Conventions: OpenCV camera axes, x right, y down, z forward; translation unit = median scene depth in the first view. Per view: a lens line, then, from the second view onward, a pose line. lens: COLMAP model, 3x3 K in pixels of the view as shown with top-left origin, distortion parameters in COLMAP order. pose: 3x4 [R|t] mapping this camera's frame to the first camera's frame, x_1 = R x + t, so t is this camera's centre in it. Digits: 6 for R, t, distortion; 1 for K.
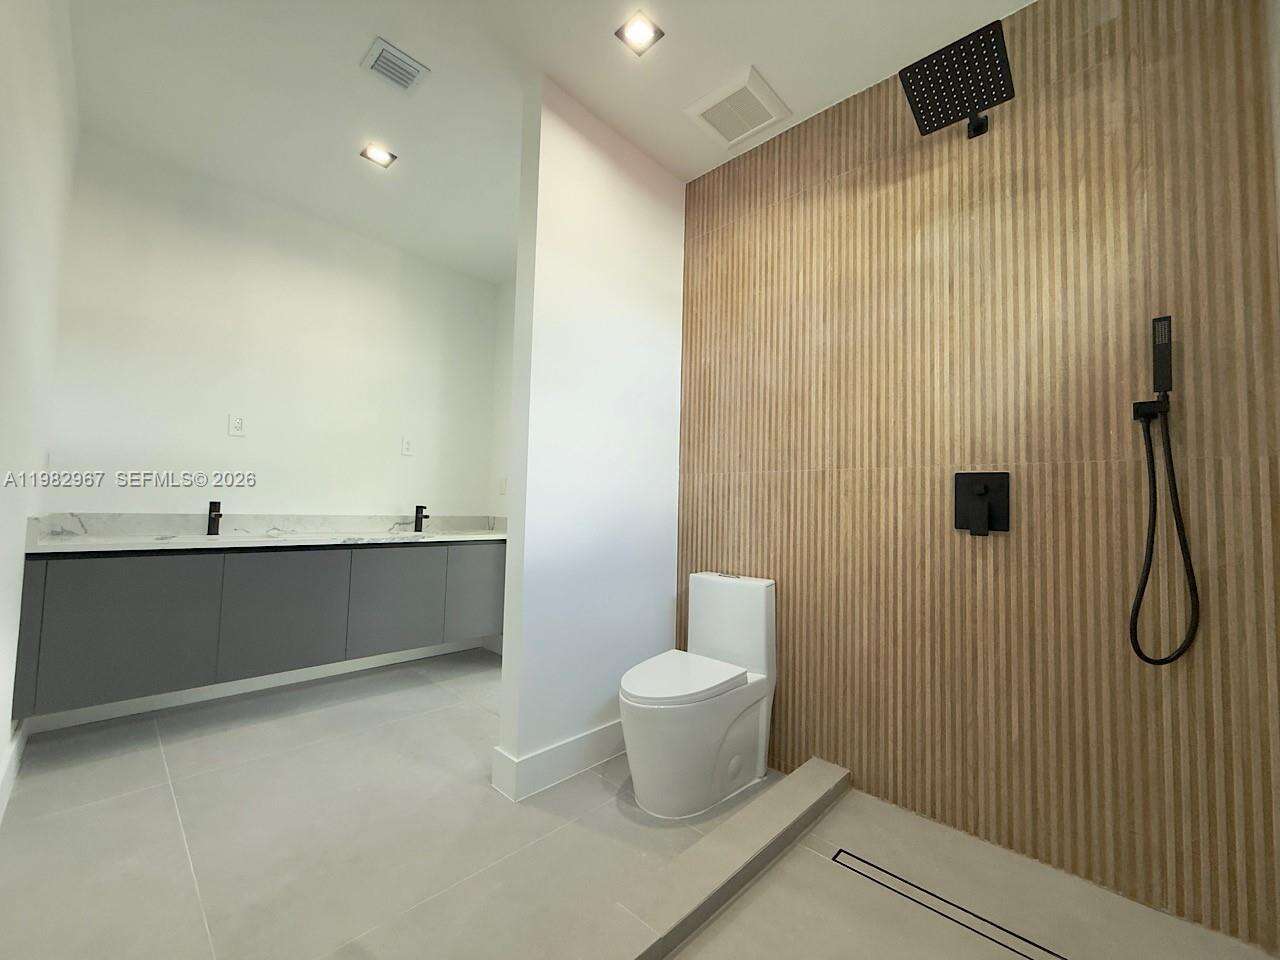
lens RADIAL K [[507.7, 0, 630.5], [0, 507.7, 483.1], [0, 0, 1]] dist [-0.000266, 0.000307]
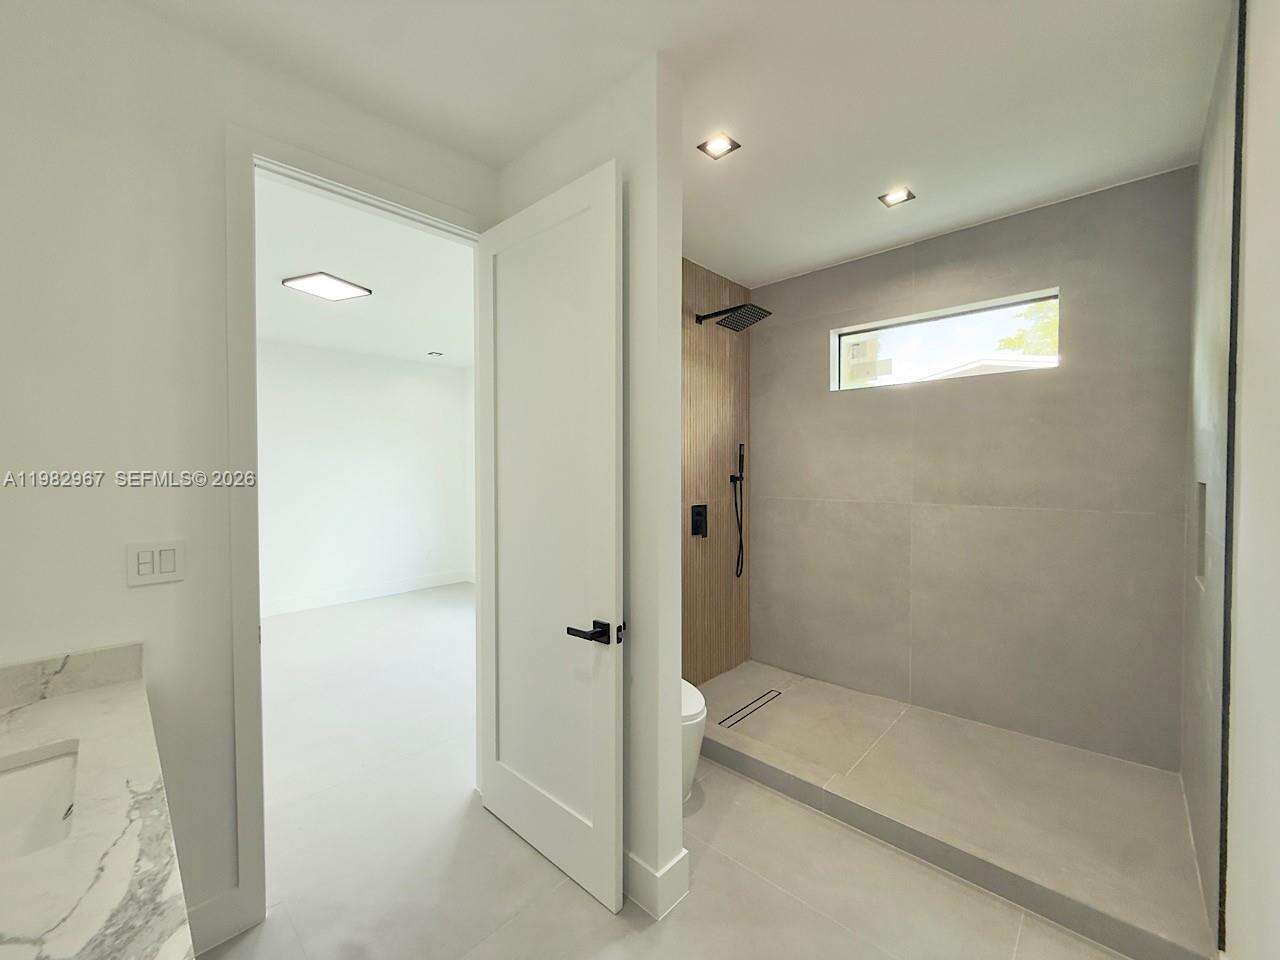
lens RADIAL K [[507.7, 0, 643.2], [0, 507.7, 480.2], [0, 0, 1]] dist [-0.000266, 0.000307]
pose [[-0.004724, -0.053156, 0.998575, -1.103712], [-0.044173, 0.997623, 0.052896, -0.185064], [-0.999013, -0.043860, -0.007060, 1.090316]]
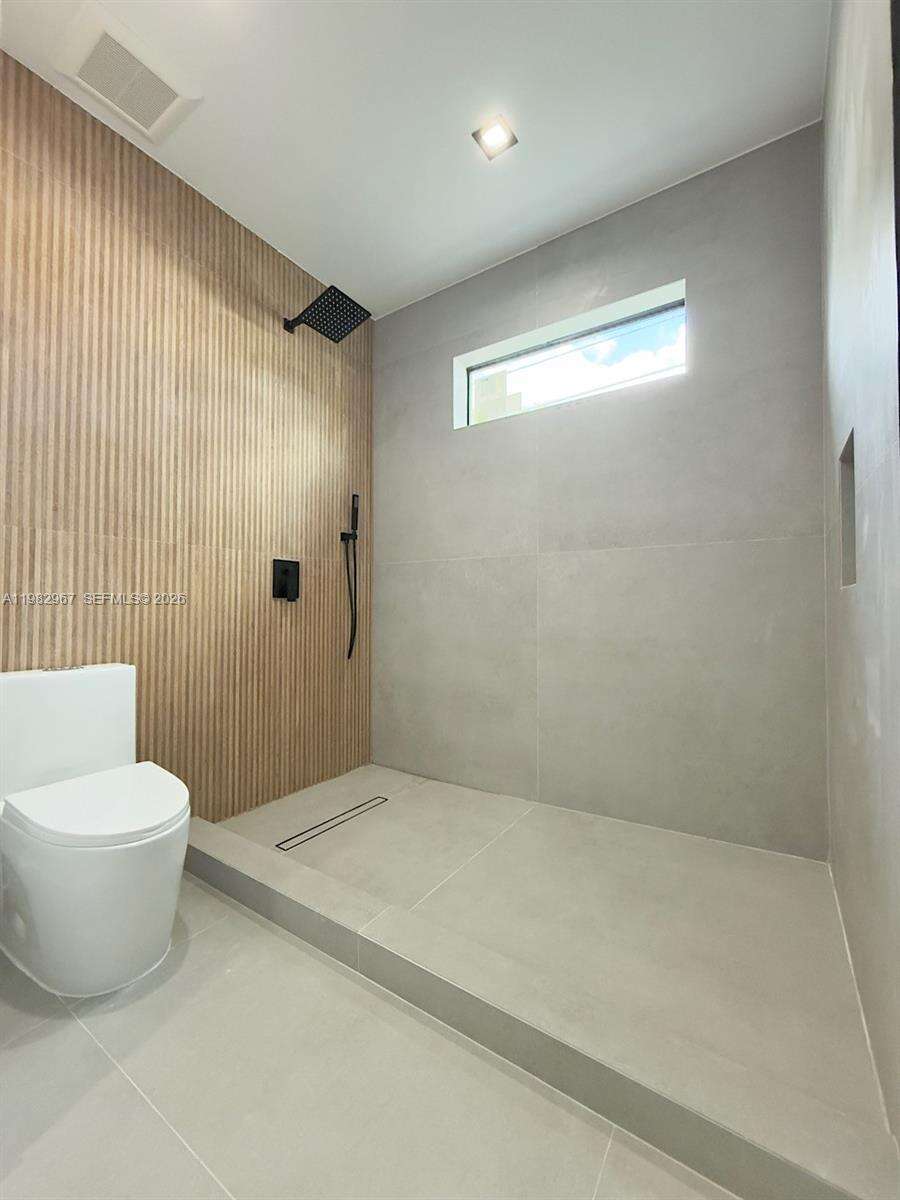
lens RADIAL K [[476.0, 0, 456.5], [0, 476.0, 596.6], [0, 0, 1]] dist [-0.000266, 0.000307]
pose [[-0.176959, -0.009198, 0.984175, -0.704506], [-0.056022, 0.998429, -0.000742, 0.053223], [-0.982623, -0.055267, -0.177196, 0.660967]]
